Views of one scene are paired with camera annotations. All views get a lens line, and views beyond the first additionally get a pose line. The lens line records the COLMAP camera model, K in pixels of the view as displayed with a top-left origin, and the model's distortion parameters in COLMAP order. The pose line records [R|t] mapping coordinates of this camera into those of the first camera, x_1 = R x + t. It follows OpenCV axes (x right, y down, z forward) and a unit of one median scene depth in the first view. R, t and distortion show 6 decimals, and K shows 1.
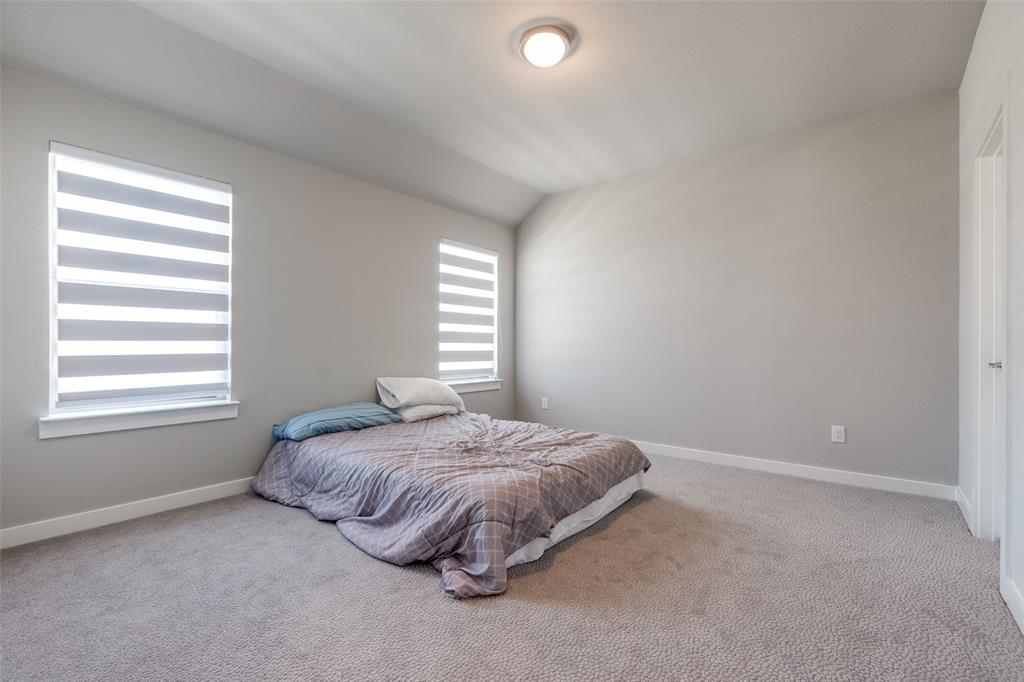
lens RADIAL K [[442.2, 0, 507.5], [0, 442.2, 344.3], [0, 0, 1]] dist [0.001699, 0.030673]
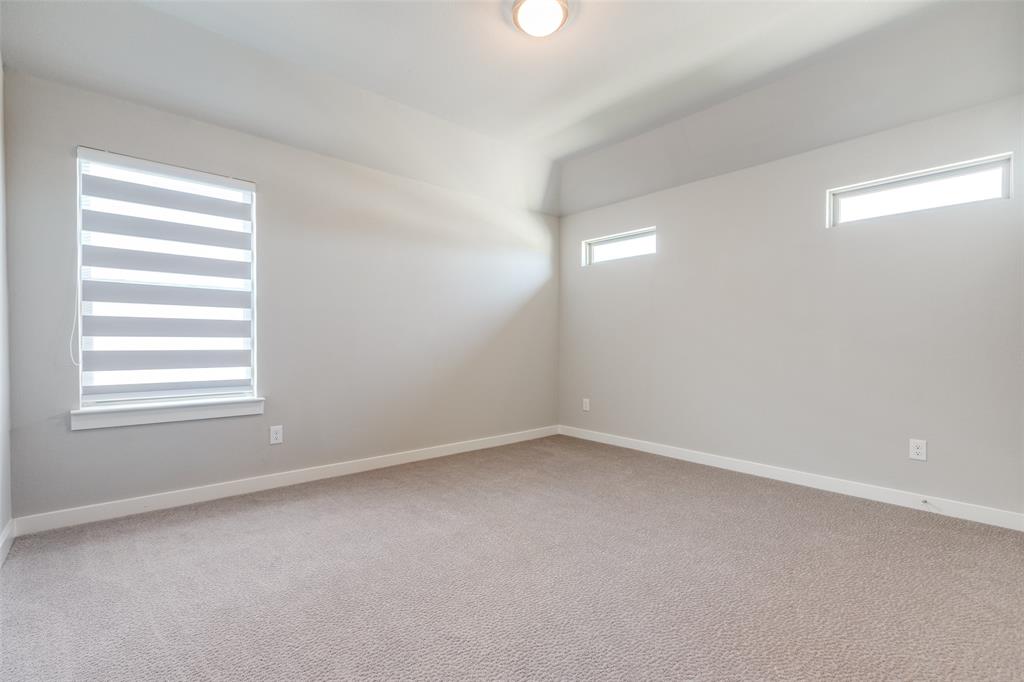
lens RADIAL K [[441.8, 0, 512.0], [0, 441.8, 341.0], [0, 0, 1]] dist [-0.042358, 0.030290]
pose [[0.992580, 0.002522, -0.121565, 0.098842], [-0.002876, 0.999992, -0.002733, 0.000701], [0.121557, 0.003063, 0.992580, 0.112992]]
